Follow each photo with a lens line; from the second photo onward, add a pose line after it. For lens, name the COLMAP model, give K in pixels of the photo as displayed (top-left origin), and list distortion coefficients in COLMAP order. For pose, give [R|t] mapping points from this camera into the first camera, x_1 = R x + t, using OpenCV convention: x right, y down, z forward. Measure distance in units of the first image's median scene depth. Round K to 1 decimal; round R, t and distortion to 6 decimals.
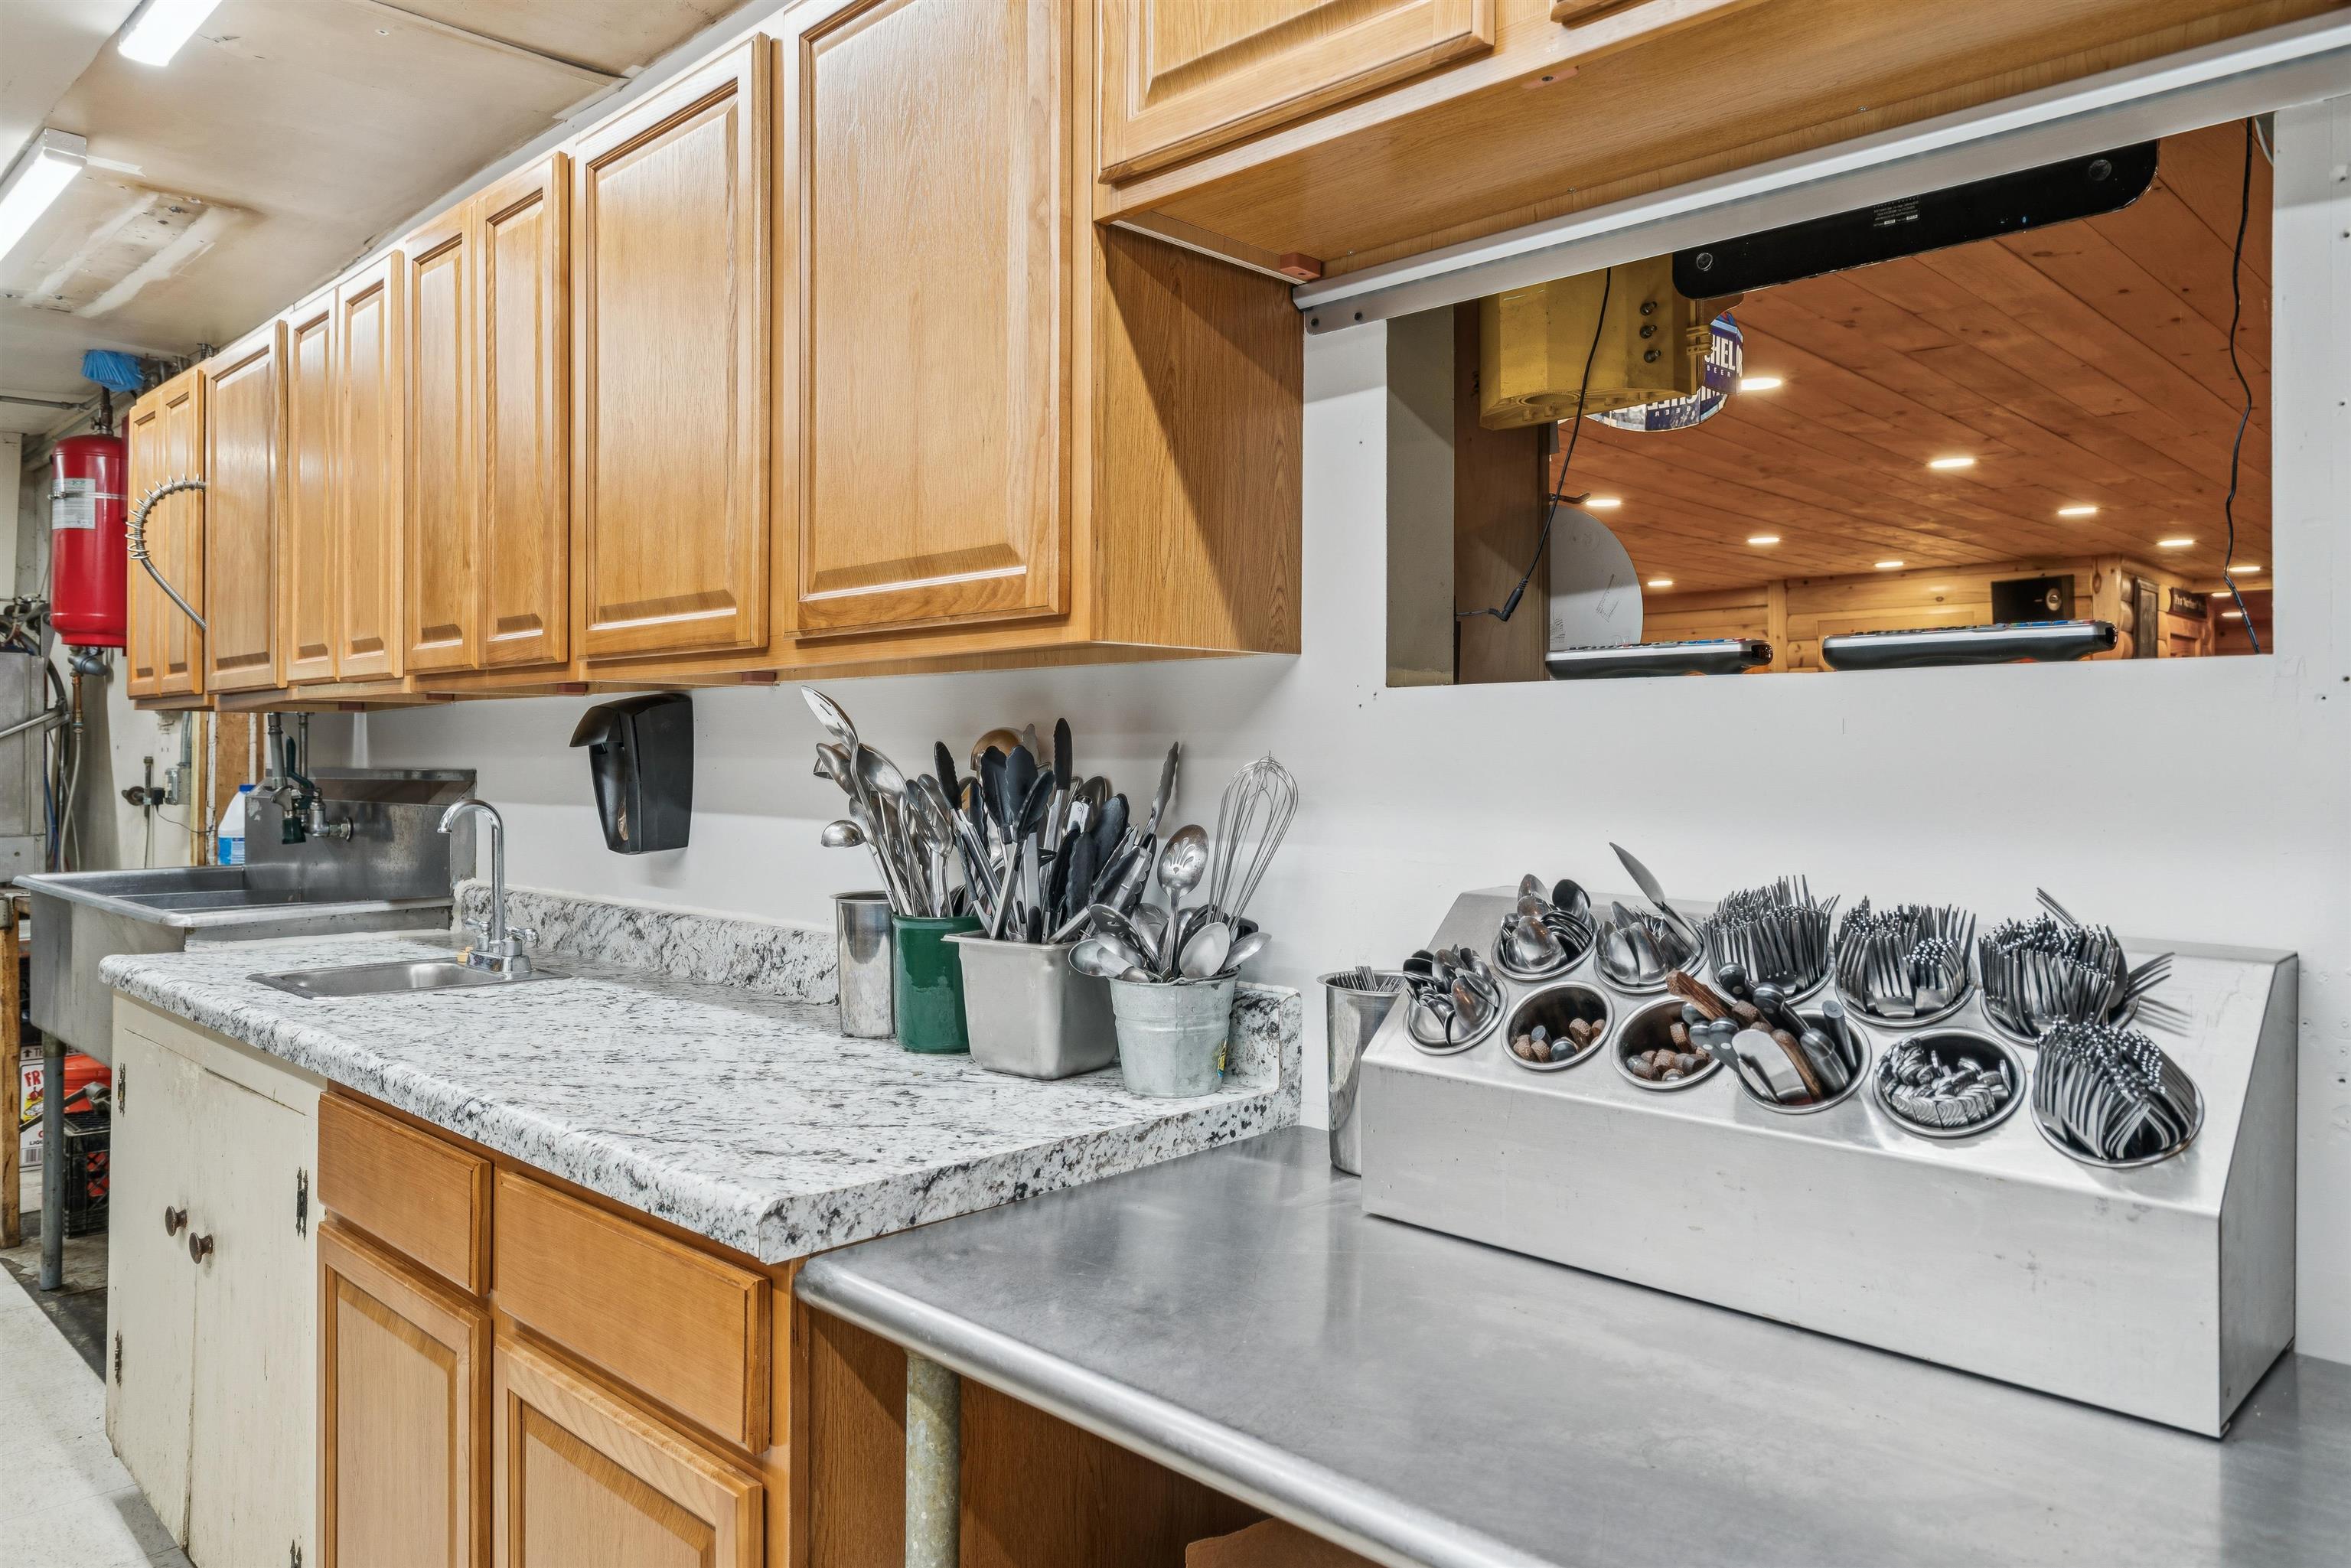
lens RADIAL K [[1604.6, 0, 1168.8], [0, 1604.6, 751.1], [0, 0, 1]] dist [0.010181, -0.000871]
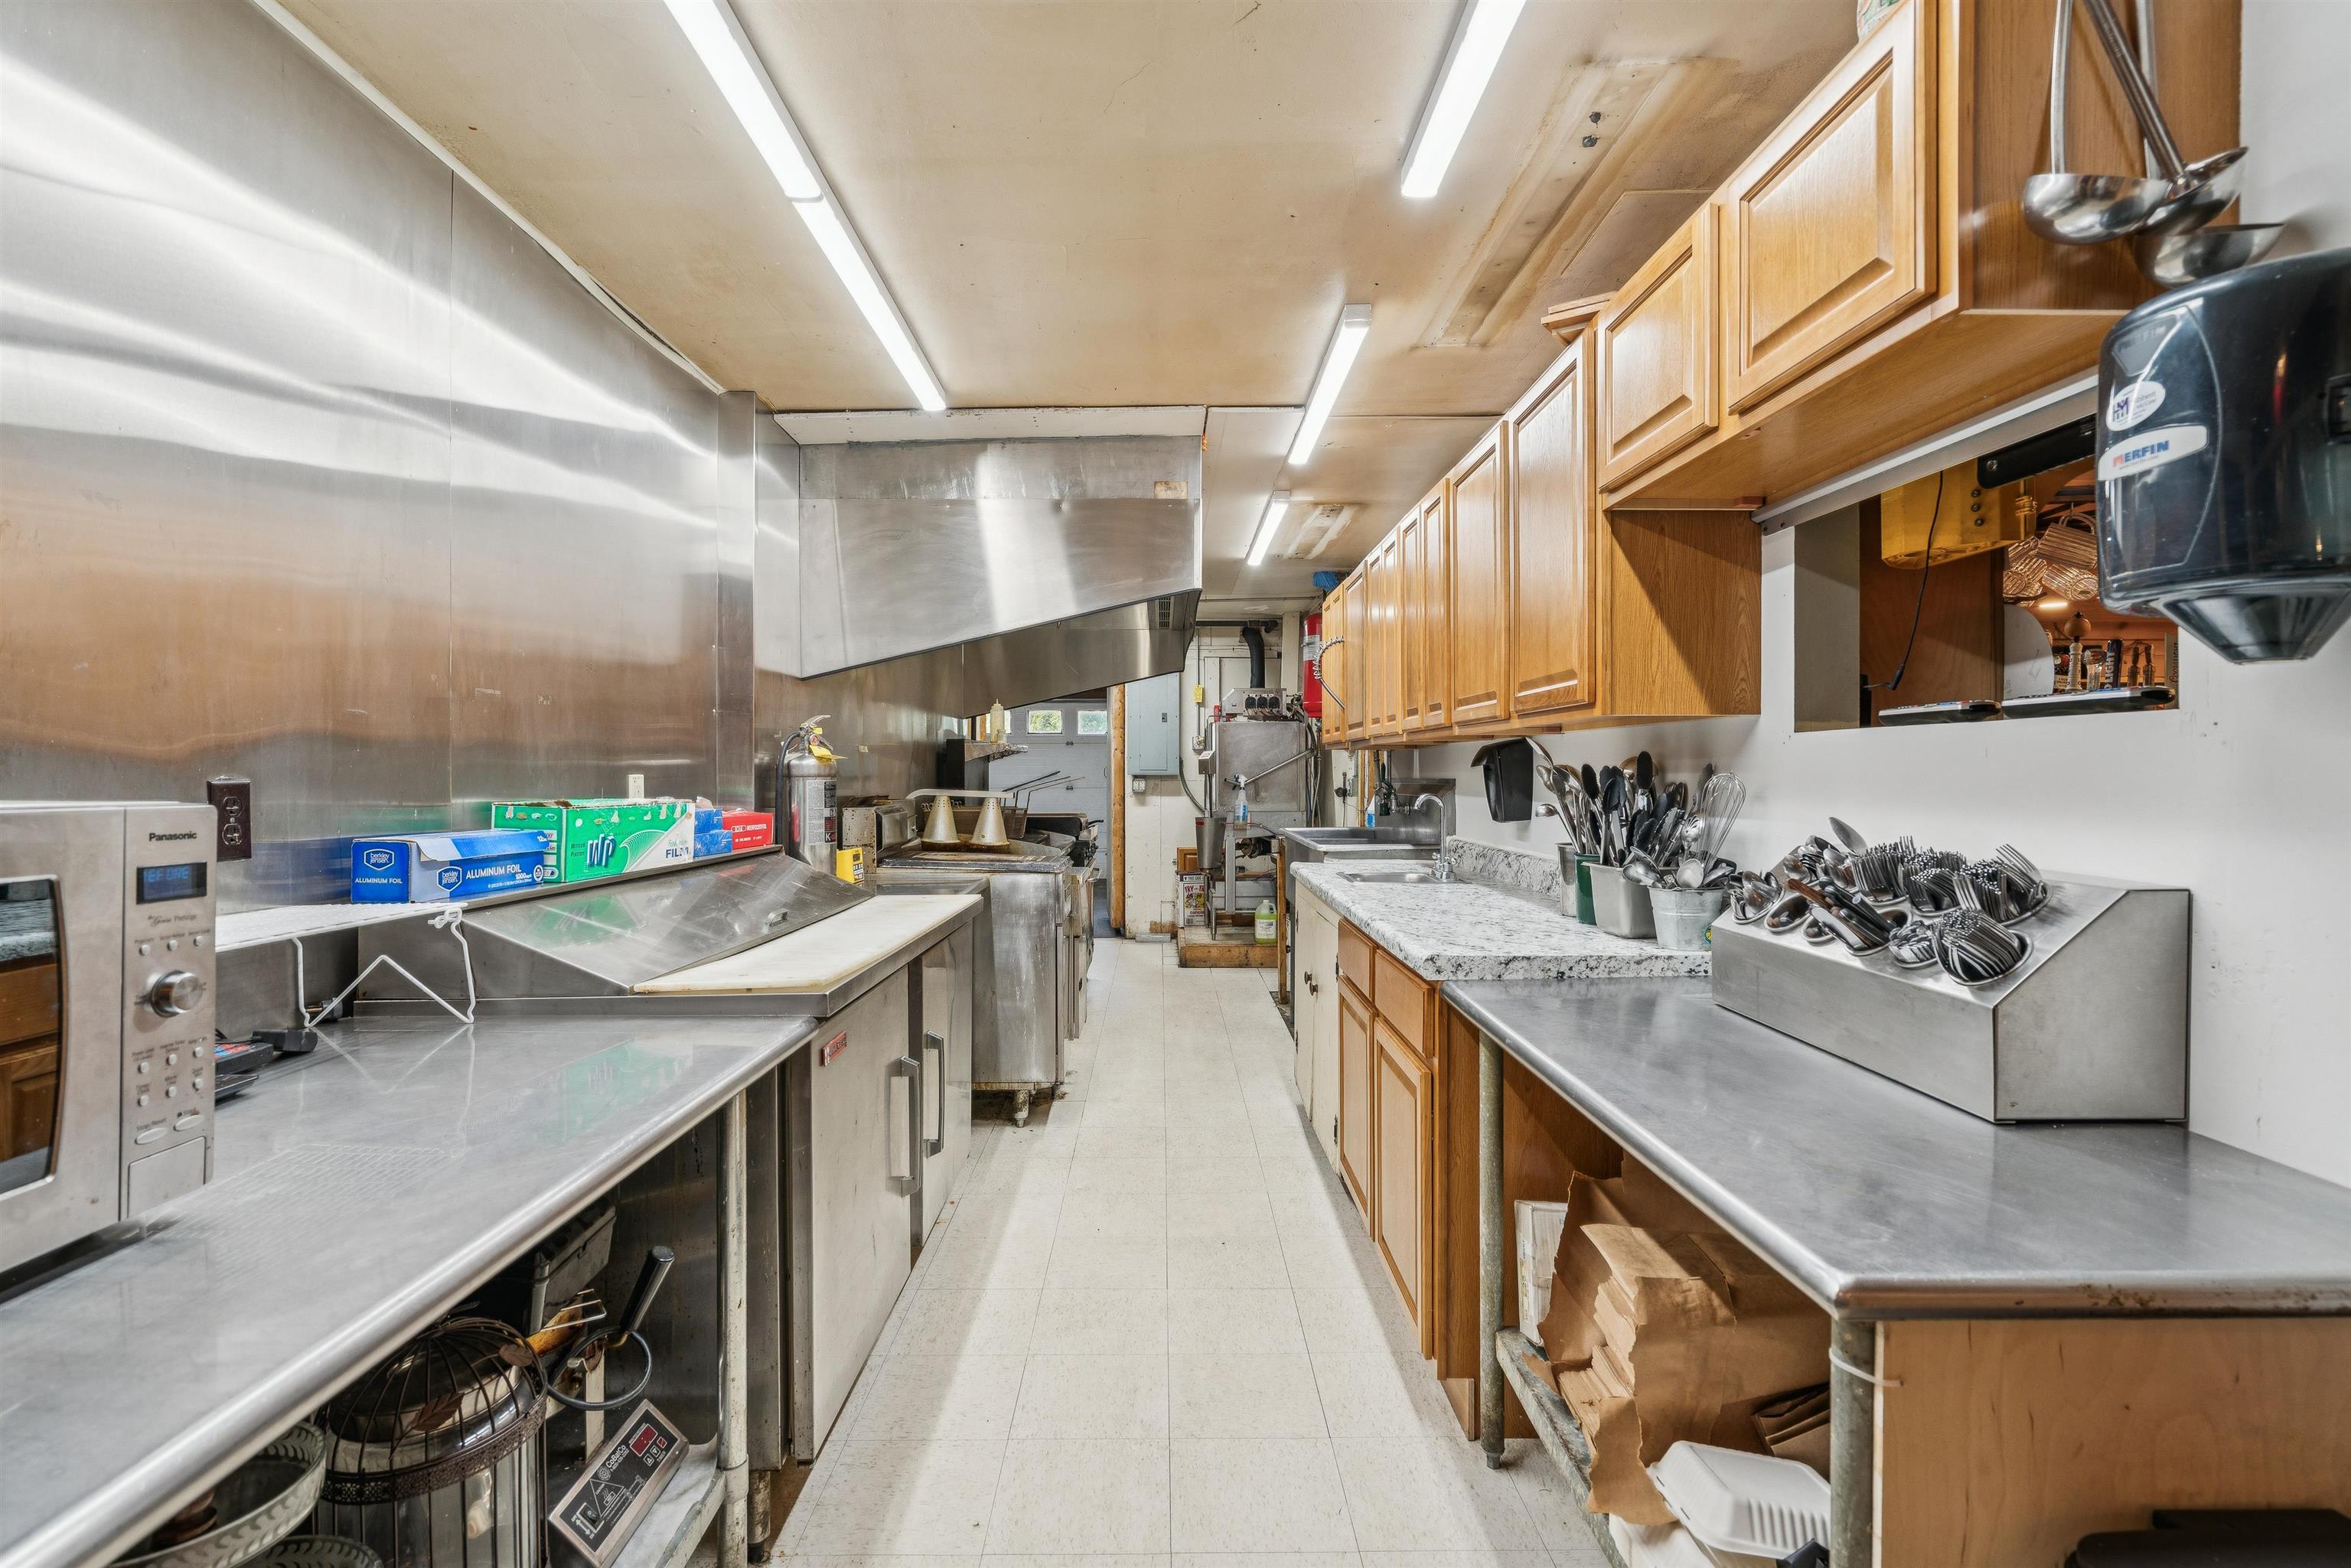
lens RADIAL K [[1099.9, 0, 1175.5], [0, 1099.9, 784.0], [0, 0, 1]] dist [-0.000169, -0.000098]
pose [[0.719357, 0.004620, -0.694625, 0.297717], [0.005692, 0.999905, 0.012545, -0.000978], [0.694618, -0.012978, 0.719262, -0.218231]]
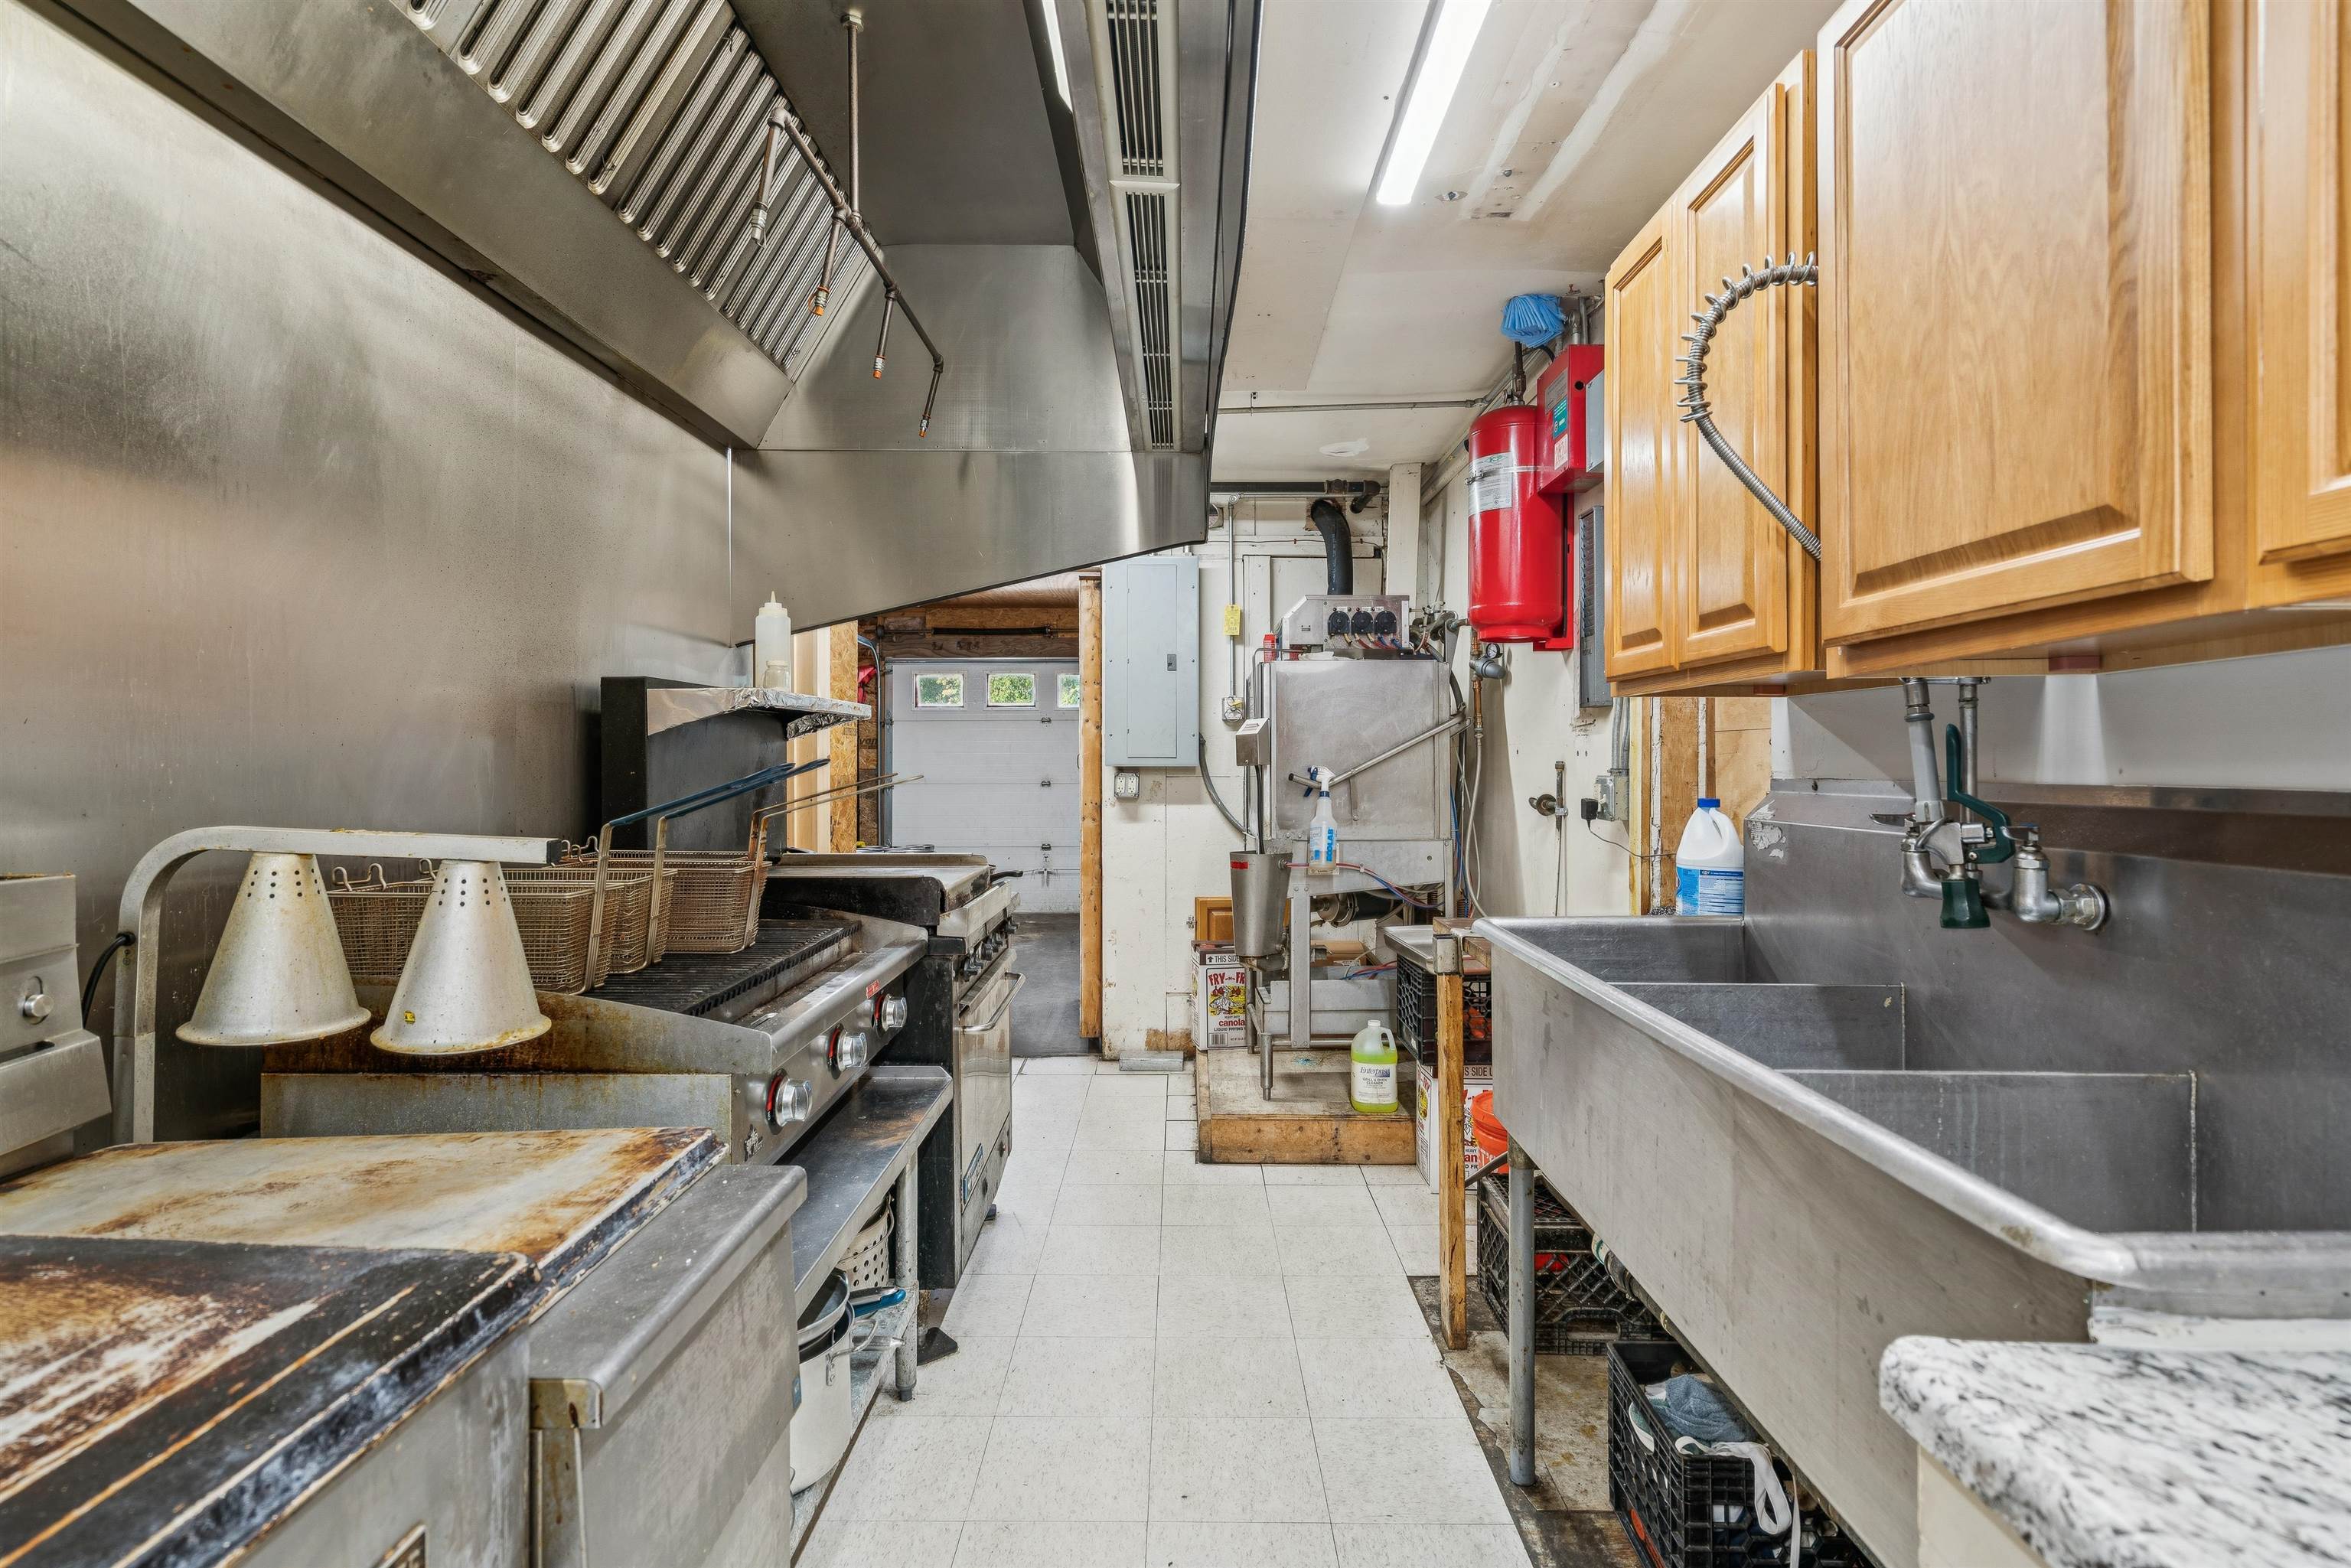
lens RADIAL K [[1153.2, 0, 1167.6], [0, 1153.2, 753.2], [0, 0, 1]] dist [-0.002305, 0.000812]
pose [[0.699649, -0.008514, -0.714436, -0.628983], [0.006926, 0.999963, -0.005134, 0.001073], [0.714453, -0.001356, 0.699682, 0.760049]]
